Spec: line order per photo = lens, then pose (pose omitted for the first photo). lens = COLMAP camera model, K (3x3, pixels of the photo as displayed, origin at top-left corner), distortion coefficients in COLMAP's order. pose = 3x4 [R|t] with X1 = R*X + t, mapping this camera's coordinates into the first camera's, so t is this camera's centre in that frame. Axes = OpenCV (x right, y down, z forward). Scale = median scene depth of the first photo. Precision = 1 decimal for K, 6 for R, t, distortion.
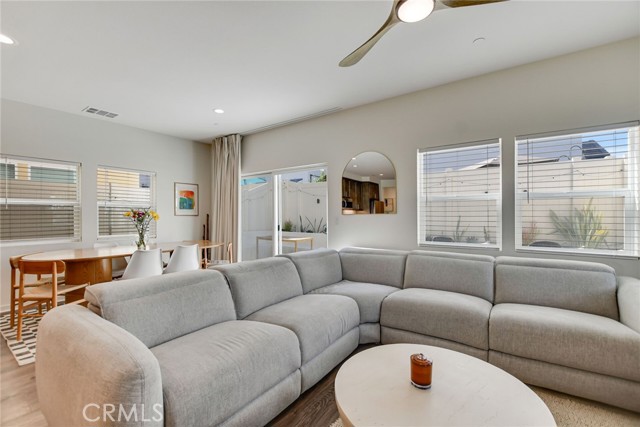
lens RADIAL K [[281.2, 0, 318.5], [0, 281.2, 216.1], [0, 0, 1]] dist [-0.017879, 0.000844]
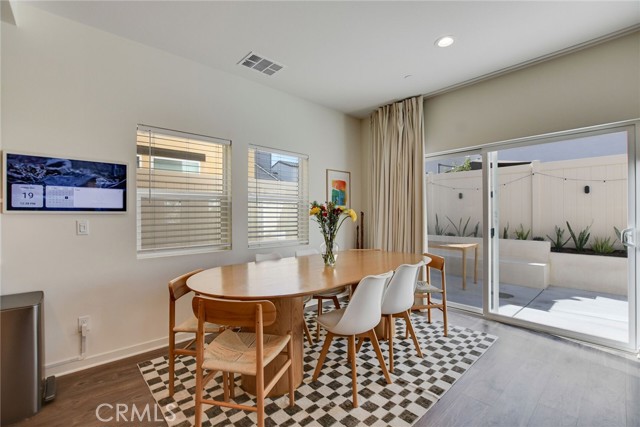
lens RADIAL K [[280.7, 0, 318.4], [0, 280.7, 214.8], [0, 0, 1]] dist [-0.016718, 0.000668]
pose [[0.976364, -0.000856, -0.216133, -0.384850], [0.000611, 0.999999, -0.001200, 0.001811], [0.216134, 0.001040, 0.976363, 0.272504]]
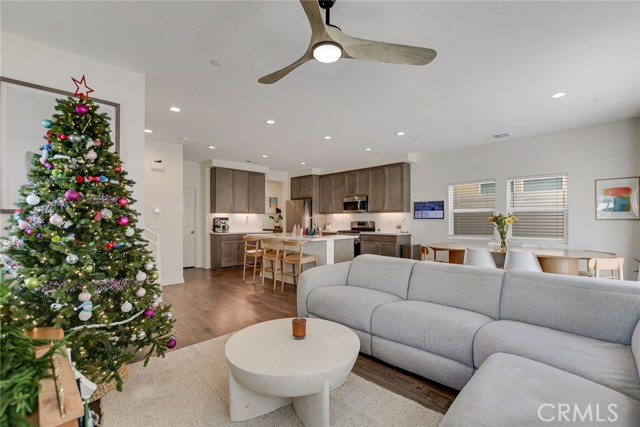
lens RADIAL K [[284.3, 0, 319.3], [0, 284.3, 215.6], [0, 0, 1]] dist [-0.016800, 0.000091]
pose [[-0.186252, -0.010200, -0.982449, 0.461764], [0.001803, 0.999941, -0.010724, -0.007305], [0.982500, -0.003769, -0.186222, 0.360079]]
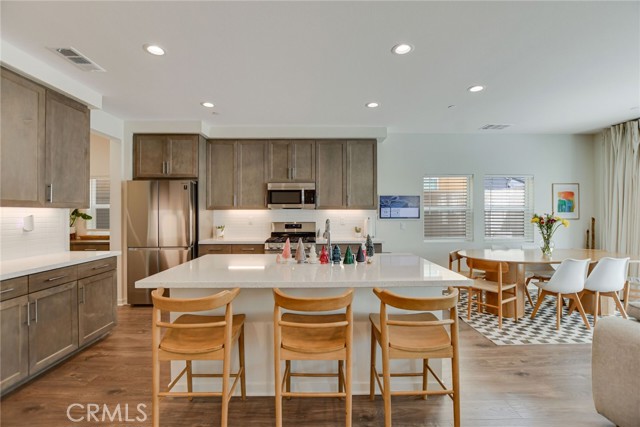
lens RADIAL K [[278.4, 0, 318.8], [0, 278.4, 212.9], [0, 0, 1]] dist [-0.017029, 0.000205]
pose [[0.587181, 0.002879, -0.809451, -0.235917], [0.000000, 0.999994, 0.003557, -0.026787], [0.809456, -0.002089, 0.587177, -0.170025]]
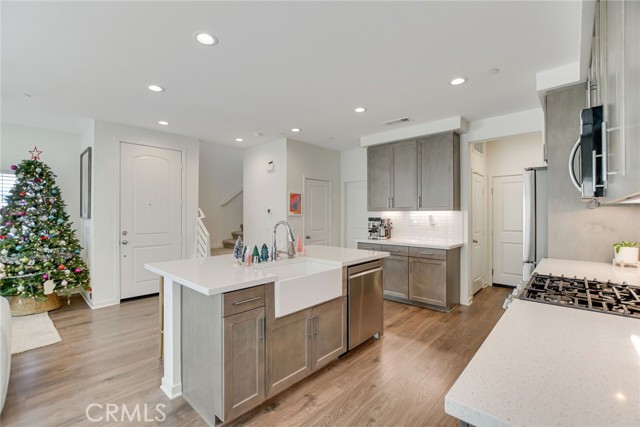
lens RADIAL K [[280.7, 0, 318.4], [0, 280.7, 214.8], [0, 0, 1]] dist [-0.016718, 0.000668]
pose [[-0.992160, 0.003563, 0.124921, -0.737169], [0.003992, 0.999987, 0.003184, -0.026836], [-0.124908, 0.003658, -0.992162, 0.594283]]
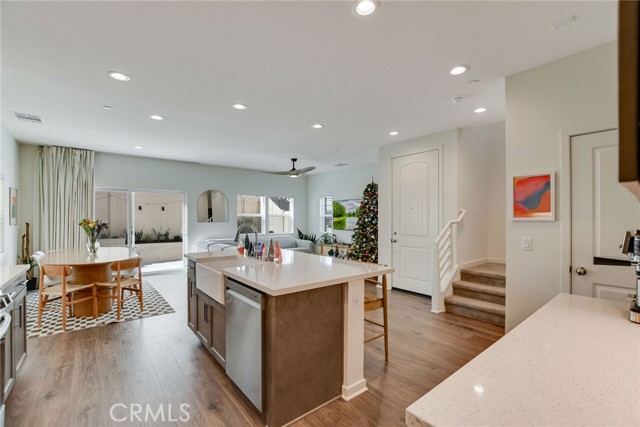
lens RADIAL K [[277.9, 0, 319.3], [0, 277.9, 217.9], [0, 0, 1]] dist [-0.021336, 0.000023]
pose [[0.266235, 0.000884, 0.963908, -1.098921], [-0.000648, 1.000000, -0.000738, -0.025418], [-0.963908, -0.000428, 0.266235, -0.161447]]
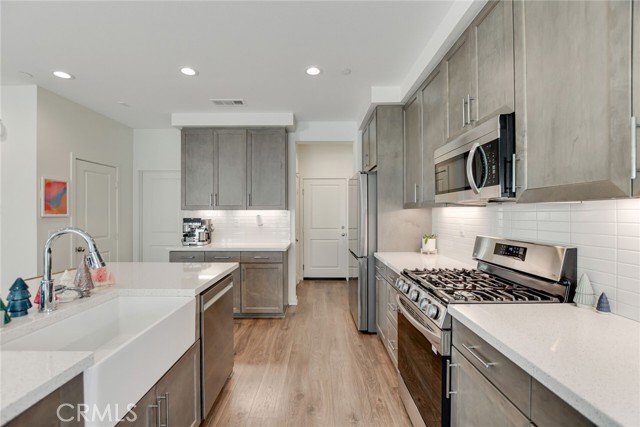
lens RADIAL K [[280.7, 0, 318.4], [0, 280.7, 214.8], [0, 0, 1]] dist [-0.016718, 0.000668]
pose [[-0.816798, 0.007994, -0.576868, -0.652211], [0.004475, 0.999962, 0.007522, -0.026709], [0.576906, 0.003562, -0.816803, 0.439680]]
